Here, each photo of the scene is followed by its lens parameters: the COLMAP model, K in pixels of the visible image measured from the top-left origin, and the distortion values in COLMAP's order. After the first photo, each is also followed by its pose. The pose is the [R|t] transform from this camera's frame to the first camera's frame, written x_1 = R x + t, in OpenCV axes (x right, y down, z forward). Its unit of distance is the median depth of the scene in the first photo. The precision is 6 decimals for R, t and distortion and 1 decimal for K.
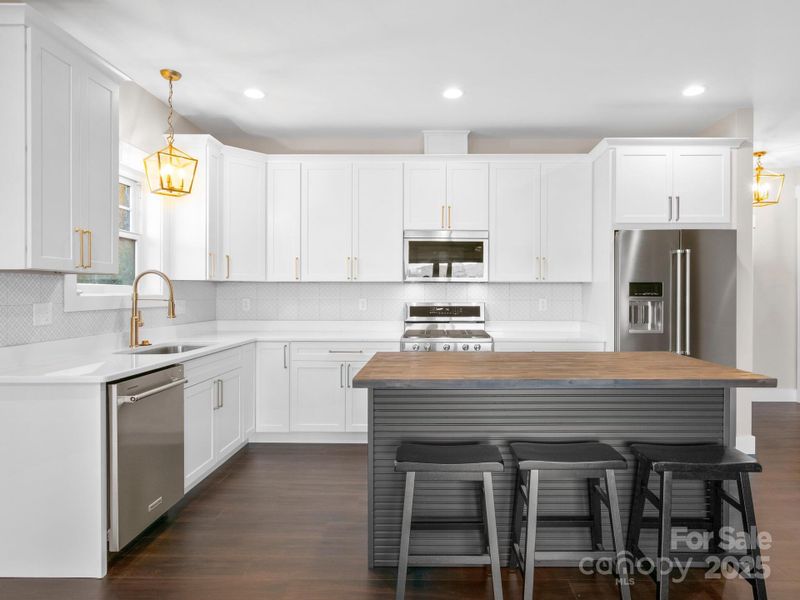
lens RADIAL K [[407.6, 0, 400.0], [0, 407.6, 300.0], [0, 0, 1]] dist [-0.002960, -0.000404]
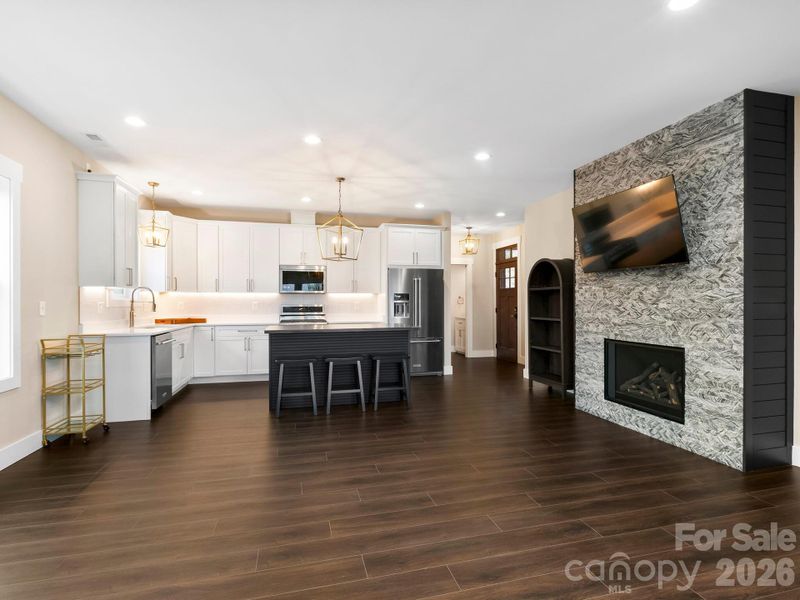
lens RADIAL K [[407.6, 0, 400.0], [0, 407.6, 300.0], [0, 0, 1]] dist [-0.002960, -0.000404]
pose [[0.950415, -0.001224, 0.310981, -0.049715], [0.006855, 0.999832, -0.017015, 0.022897], [-0.310907, 0.018304, 0.950264, -0.960045]]
